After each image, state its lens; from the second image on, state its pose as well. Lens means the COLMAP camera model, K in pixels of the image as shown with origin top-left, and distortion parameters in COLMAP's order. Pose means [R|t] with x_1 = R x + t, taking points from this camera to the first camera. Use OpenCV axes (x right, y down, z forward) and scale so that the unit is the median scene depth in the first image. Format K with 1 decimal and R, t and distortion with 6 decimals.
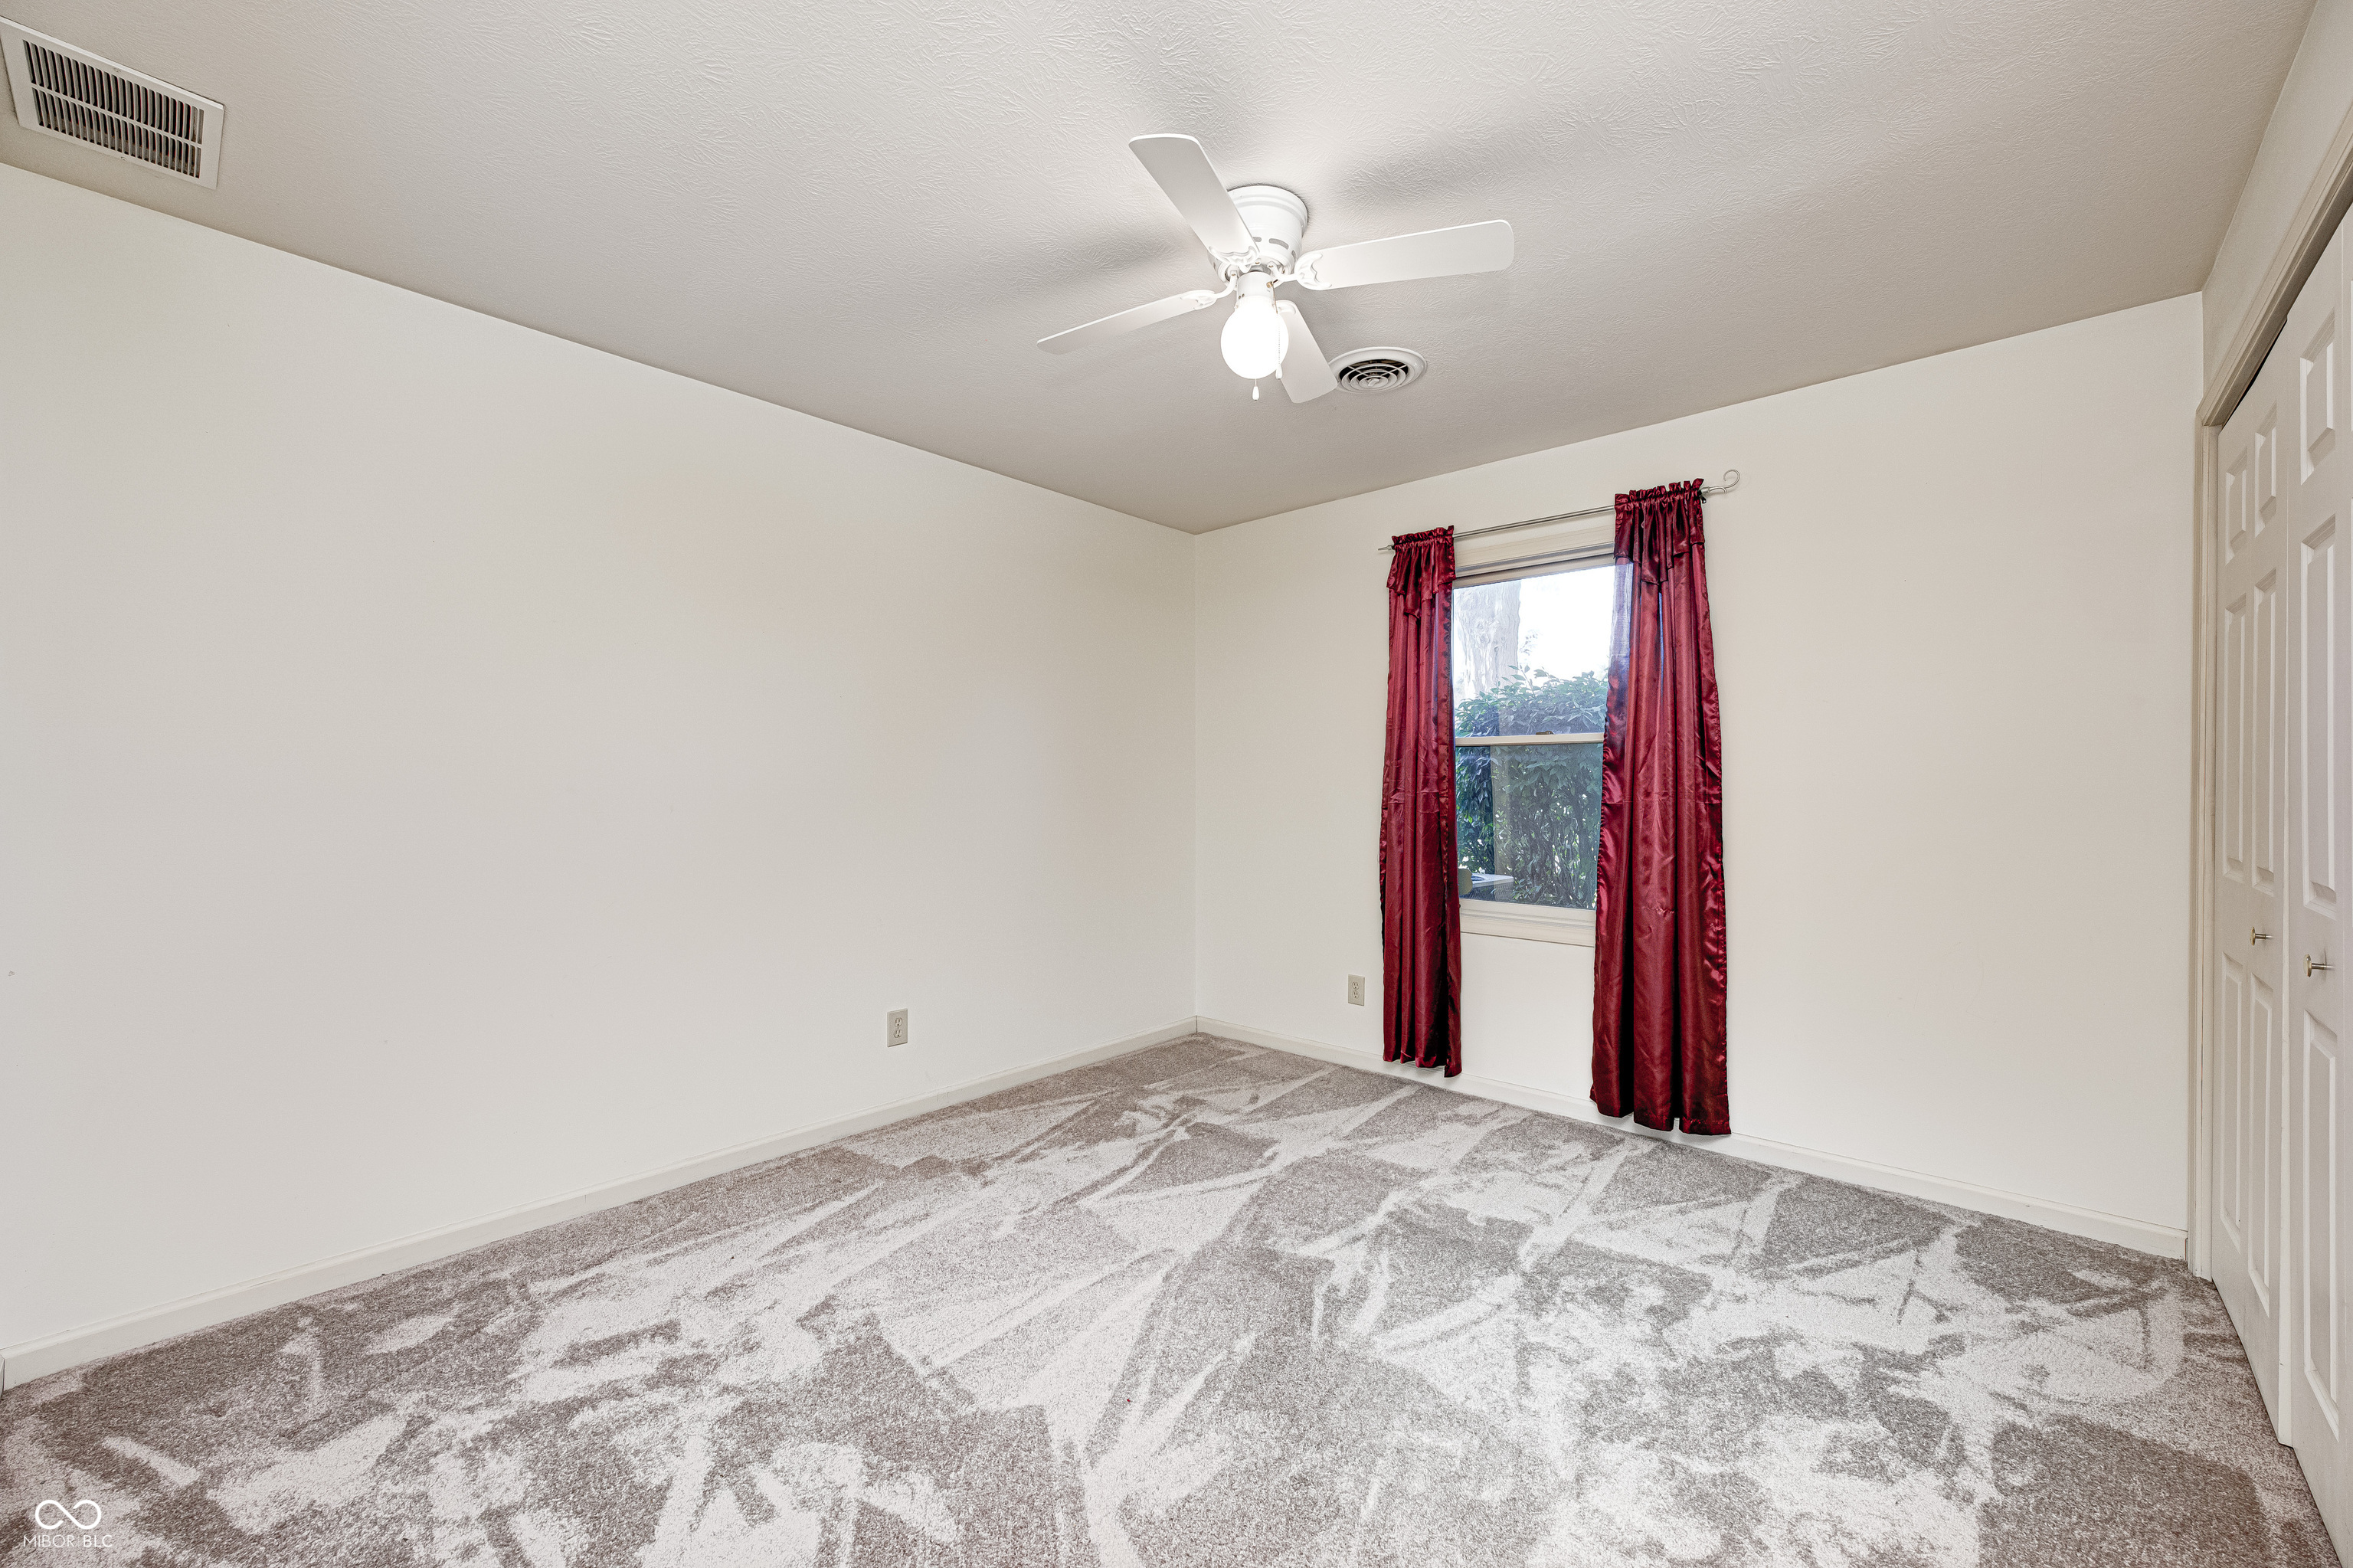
lens RADIAL K [[925.5, 0, 1182.1], [0, 925.5, 785.4], [0, 0, 1]] dist [0.001769, 0.001332]
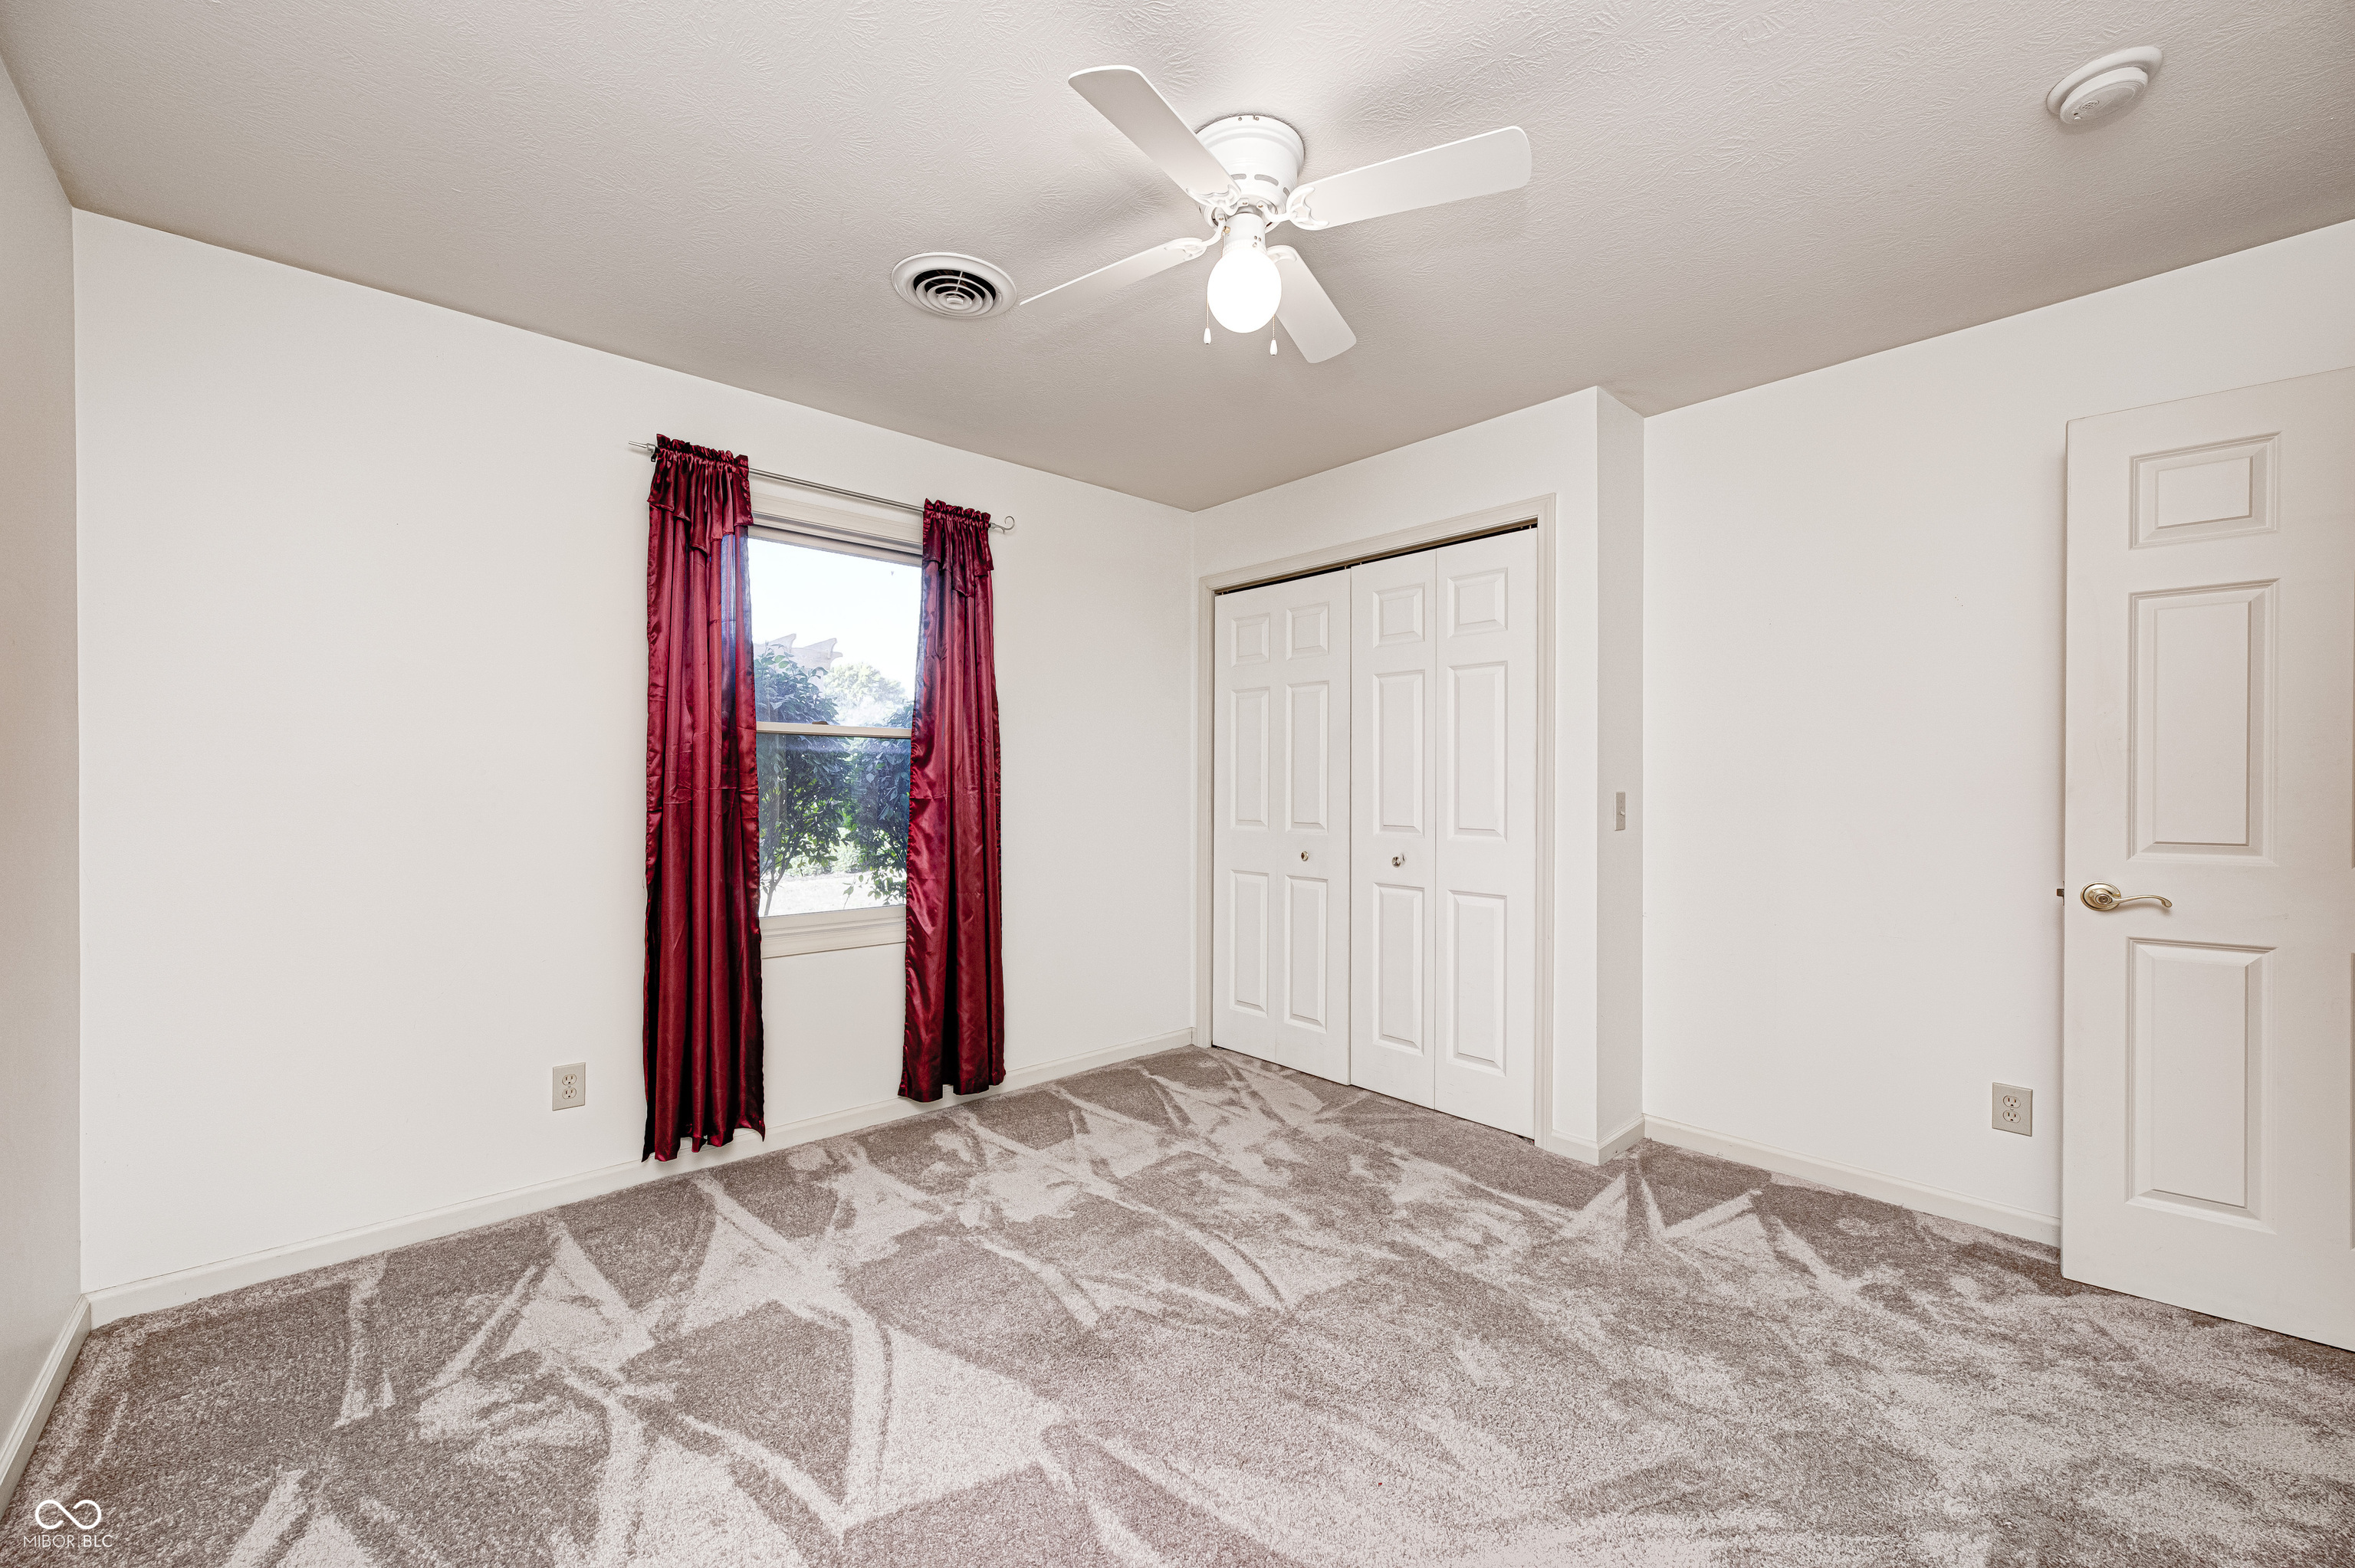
lens RADIAL K [[926.1, 0, 1171.0], [0, 926.1, 788.7], [0, 0, 1]] dist [0.001769, 0.001332]
pose [[0.108891, -0.003781, 0.994047, -0.540048], [-0.004090, 0.999983, 0.004252, 0.002821], [-0.994045, -0.004529, 0.108873, 0.629764]]
